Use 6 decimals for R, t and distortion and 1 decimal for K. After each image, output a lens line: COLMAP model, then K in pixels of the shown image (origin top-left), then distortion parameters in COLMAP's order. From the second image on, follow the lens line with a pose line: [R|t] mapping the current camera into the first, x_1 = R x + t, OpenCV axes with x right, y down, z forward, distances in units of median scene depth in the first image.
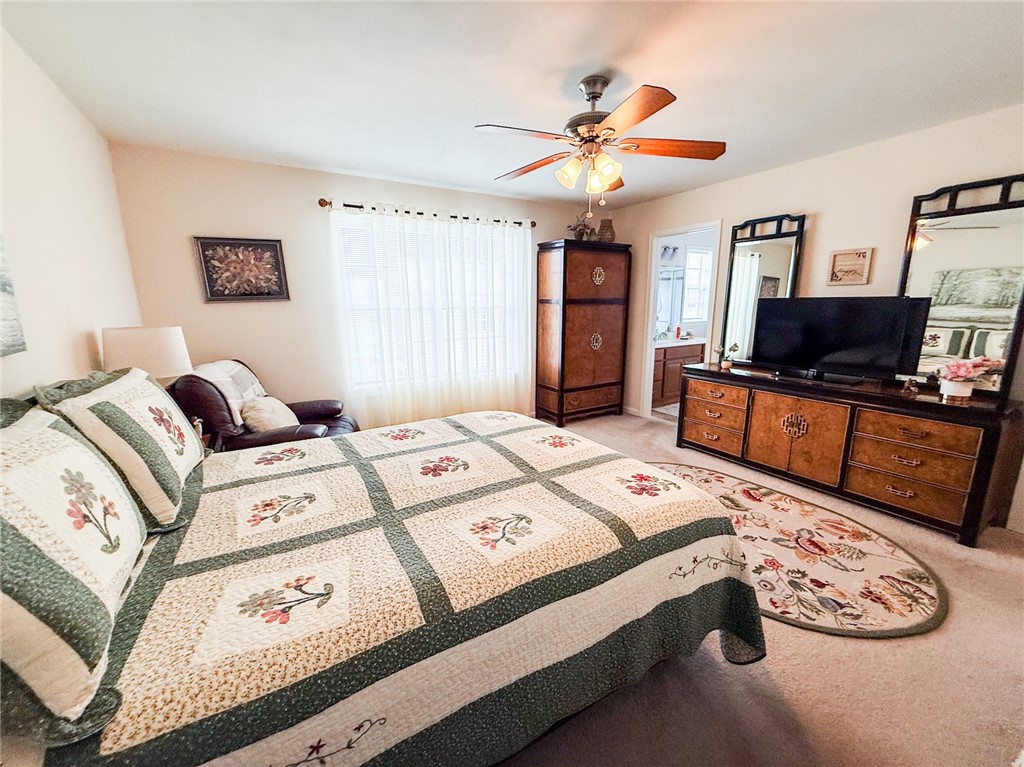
lens RADIAL K [[406.2, 0, 512.3], [0, 406.2, 379.9], [0, 0, 1]] dist [0.000772, 0.000735]
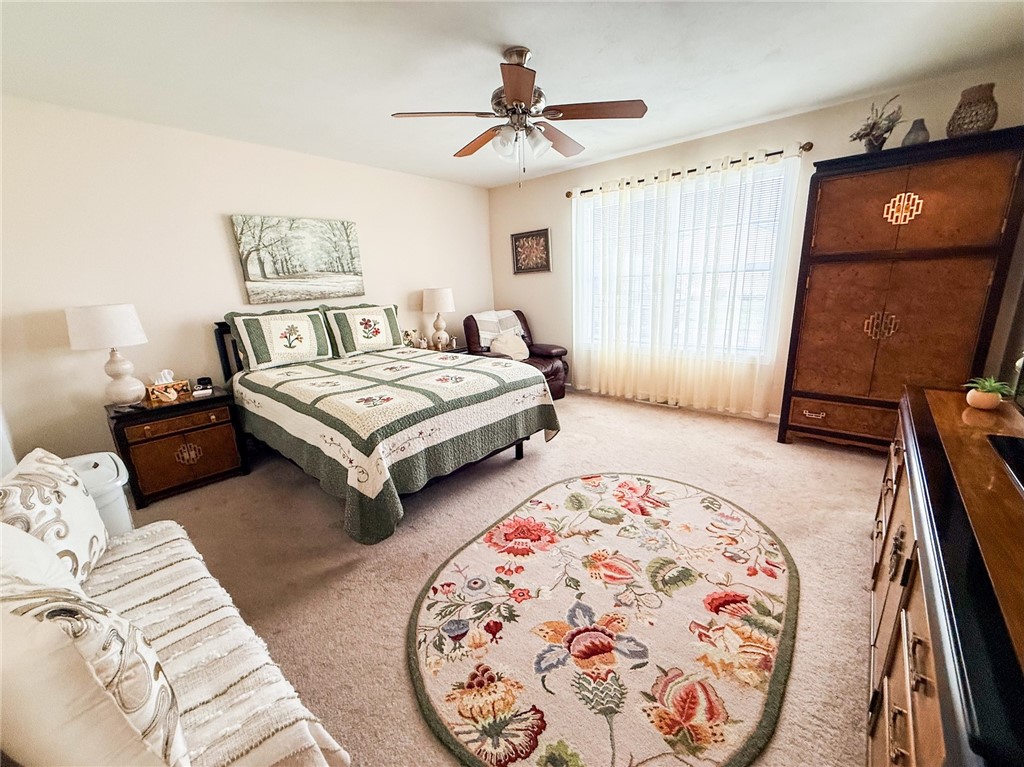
lens RADIAL K [[406.2, 0, 511.9], [0, 406.2, 381.5], [0, 0, 1]] dist [0.000772, 0.000735]
pose [[0.317853, 0.223236, -0.921485, 0.867495], [-0.144804, 0.971915, 0.185505, -0.072273], [0.937017, 0.074472, 0.341252, 0.457123]]
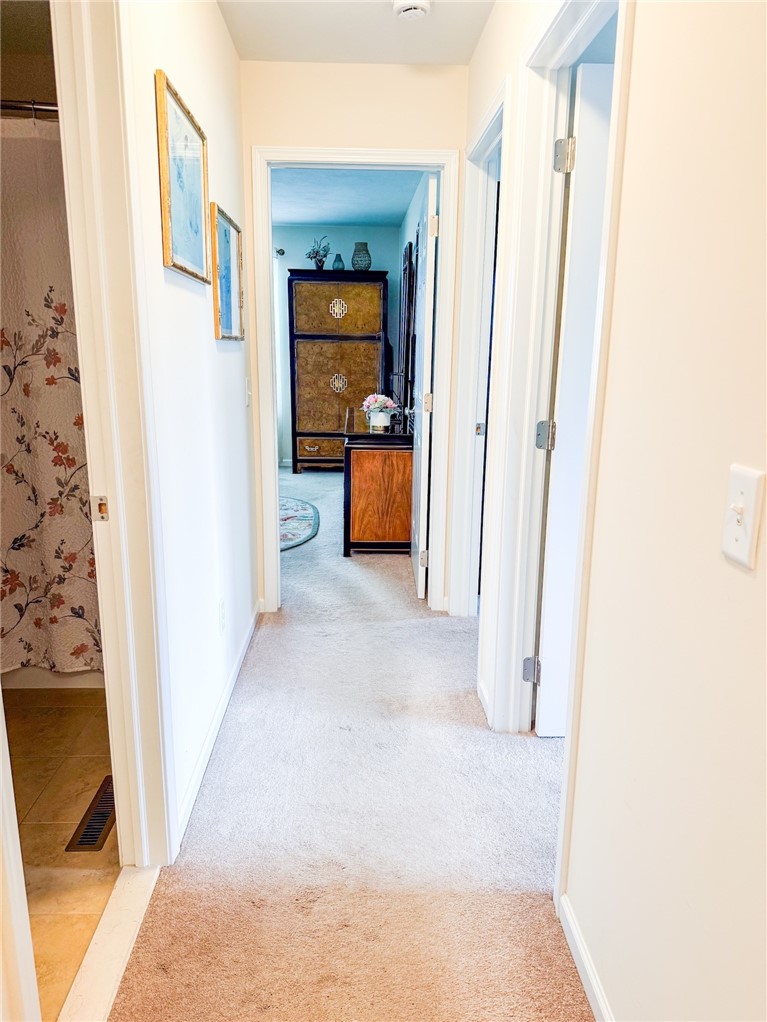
lens RADIAL K [[711.9, 0, 386.3], [0, 711.9, 512.5], [0, 0, 1]] dist [0.048742, -0.054594]
pose [[0.885121, 0.124746, -0.448329, 1.515204], [-0.104264, 0.992069, 0.070195, 0.097362], [0.453530, -0.015387, 0.891108, -0.511733]]
